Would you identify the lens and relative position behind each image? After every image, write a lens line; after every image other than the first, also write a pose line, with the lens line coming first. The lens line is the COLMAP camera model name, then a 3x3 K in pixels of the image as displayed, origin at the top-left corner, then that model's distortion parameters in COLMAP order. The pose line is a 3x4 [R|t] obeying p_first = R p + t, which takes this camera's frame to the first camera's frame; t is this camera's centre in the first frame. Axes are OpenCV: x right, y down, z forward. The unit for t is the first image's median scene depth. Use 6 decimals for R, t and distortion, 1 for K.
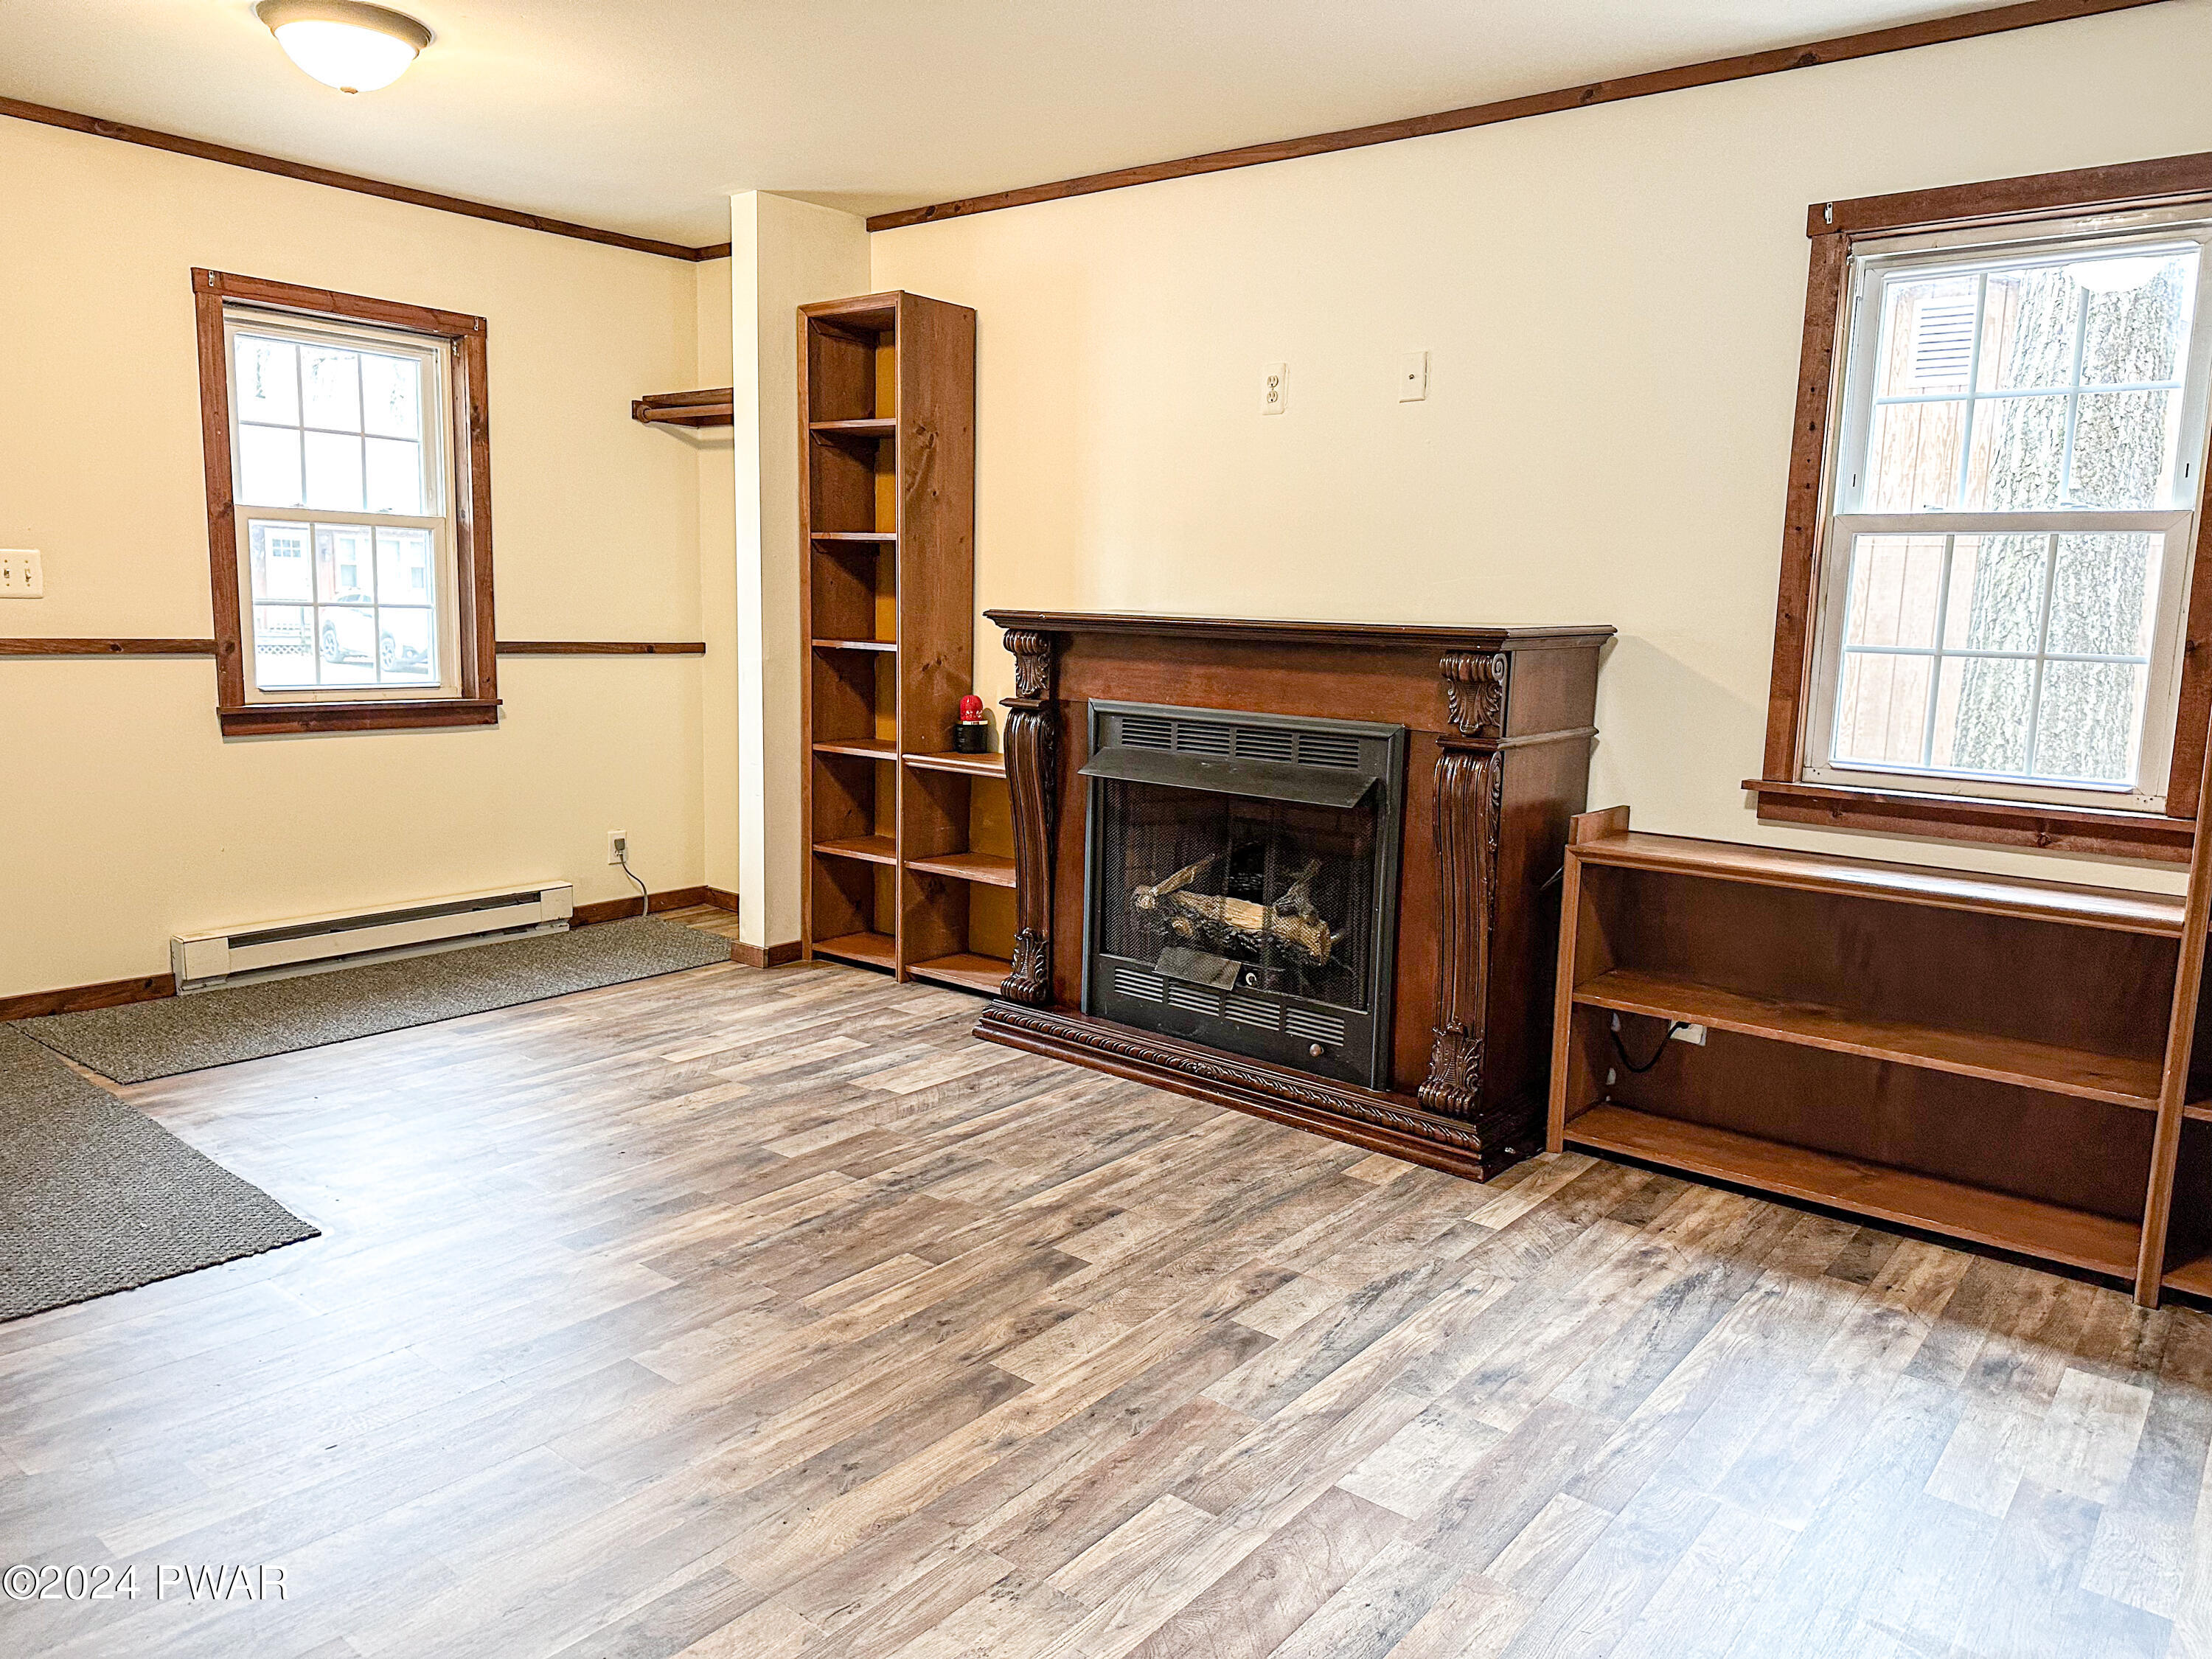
lens RADIAL K [[1611.0, 0, 1053.6], [0, 1611.0, 831.1], [0, 0, 1]] dist [0.088866, -0.075878]
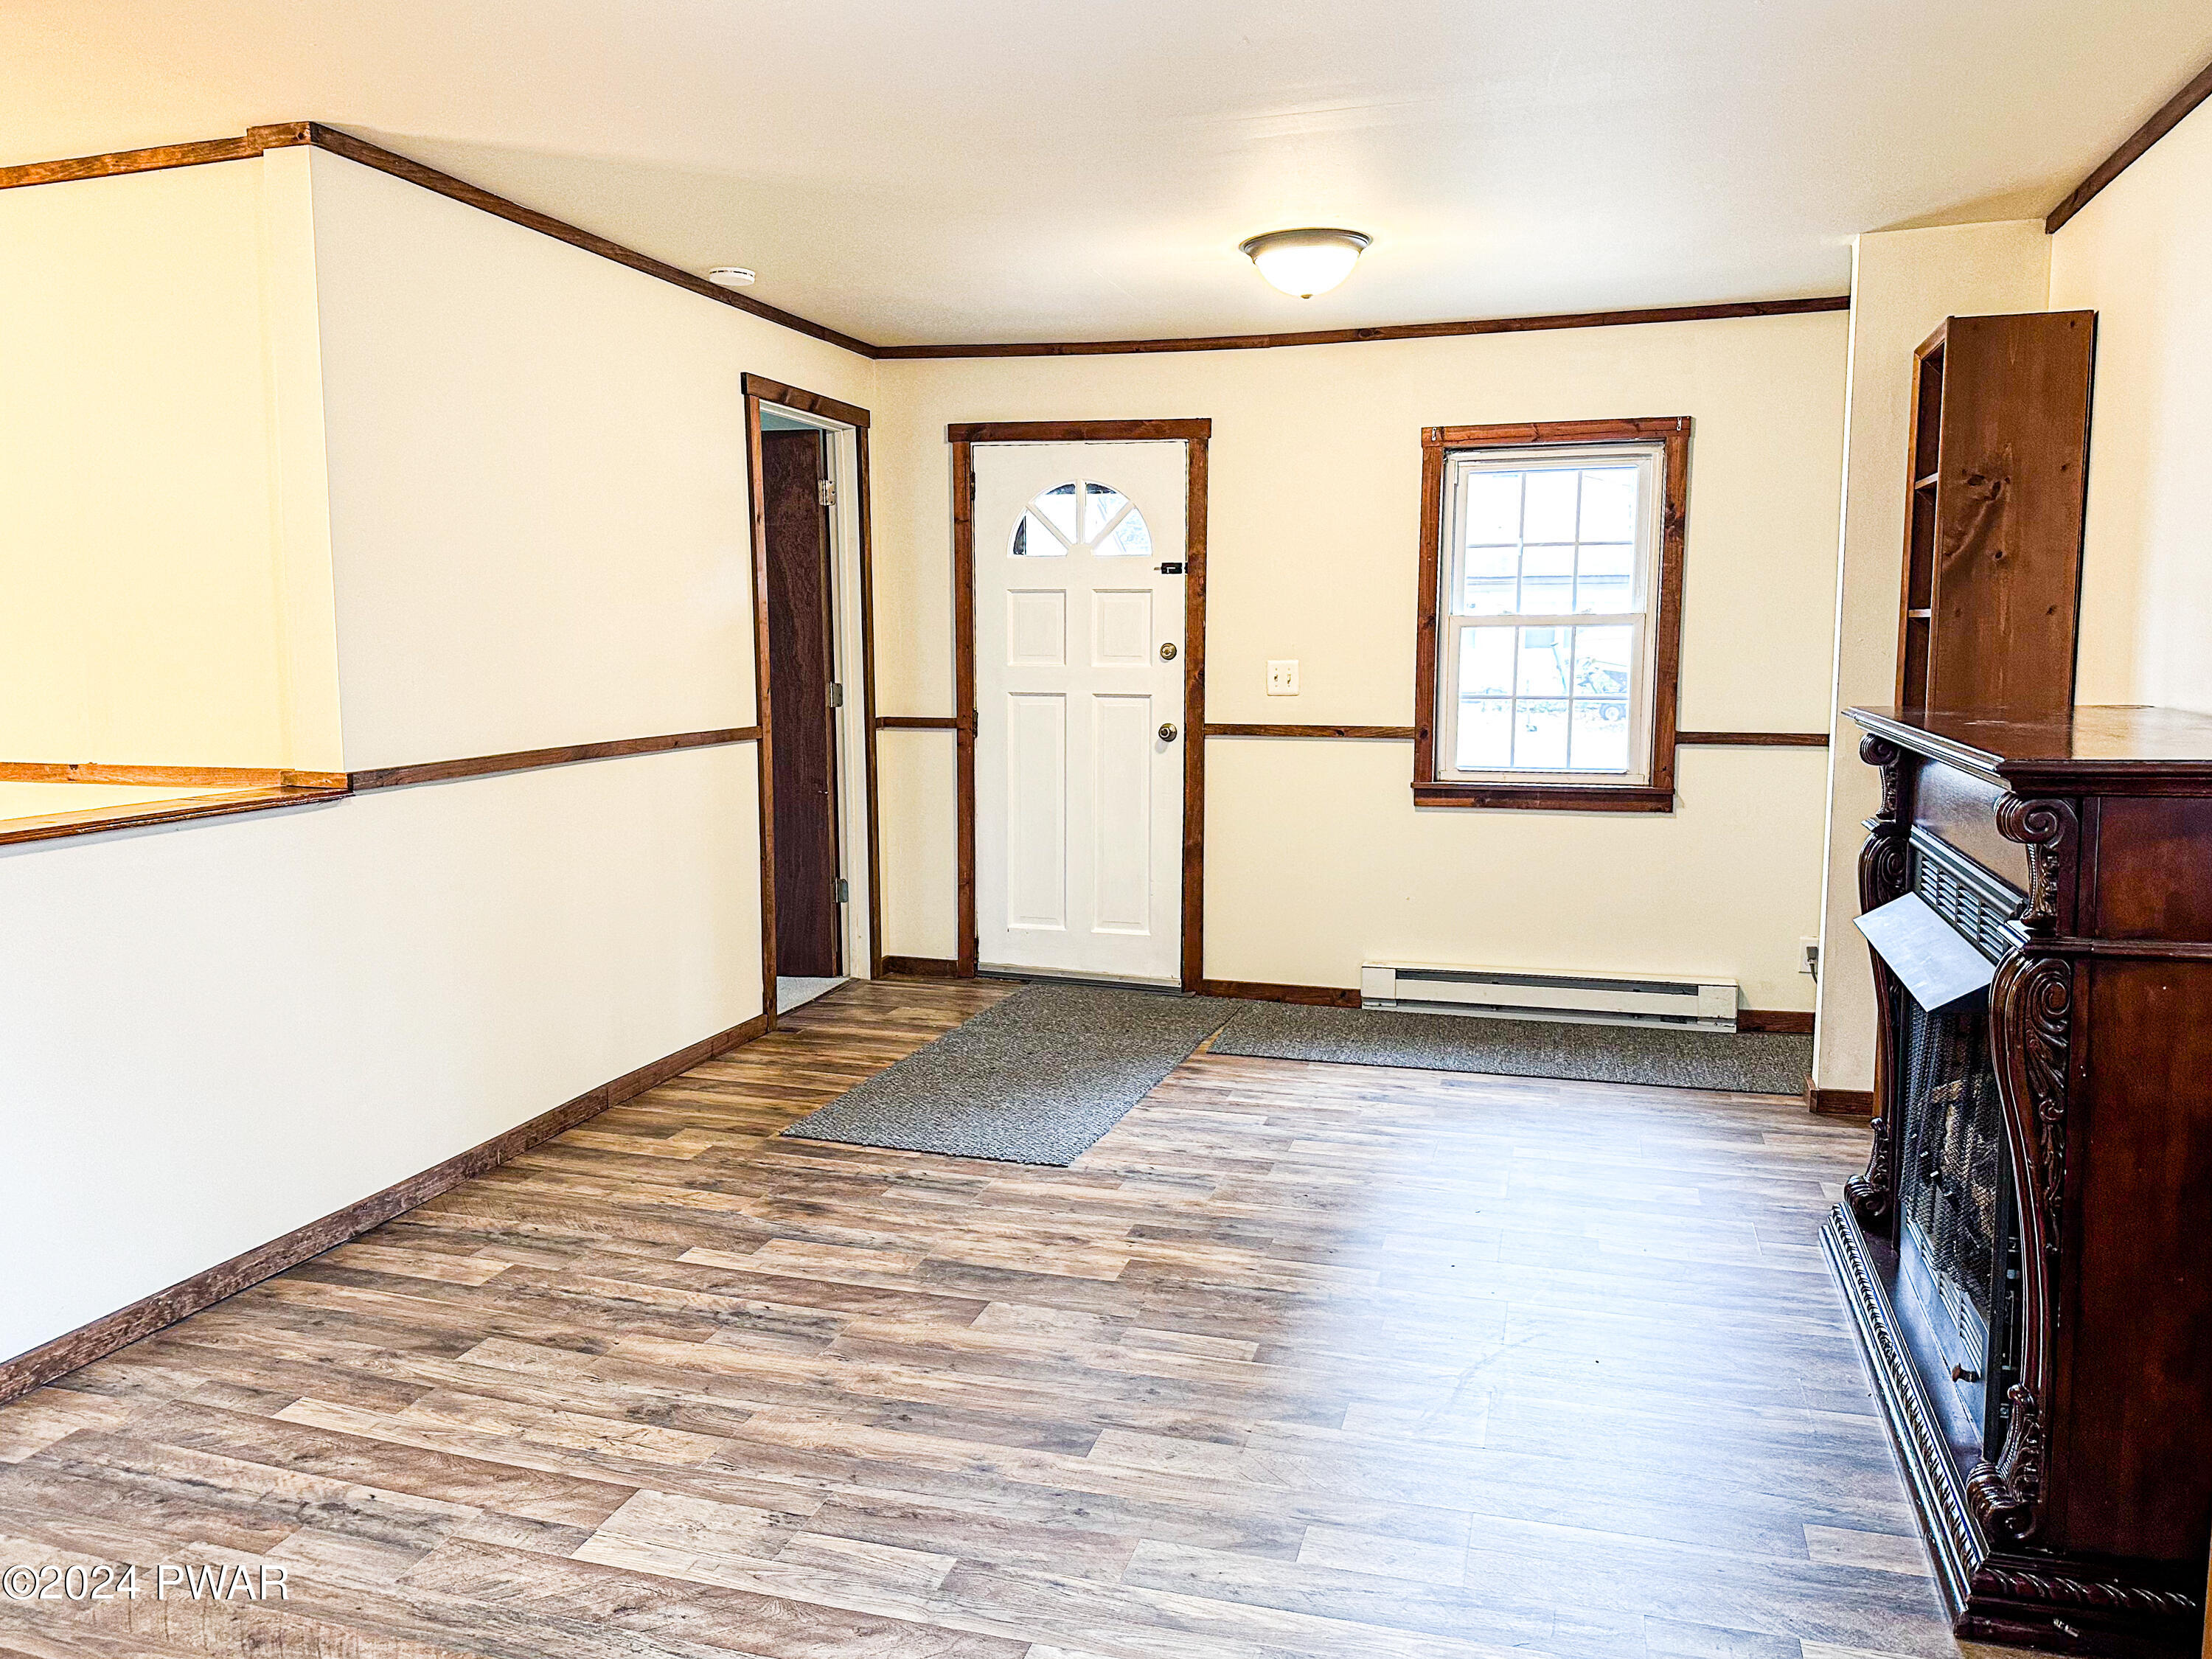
lens RADIAL K [[1611.0, 0, 1053.6], [0, 1611.0, 831.1], [0, 0, 1]] dist [0.088866, -0.075878]
pose [[0.372887, 0.083112, -0.924147, 0.500892], [-0.119404, 0.991997, 0.041035, -0.055672], [0.920162, 0.095046, 0.379826, 0.292943]]
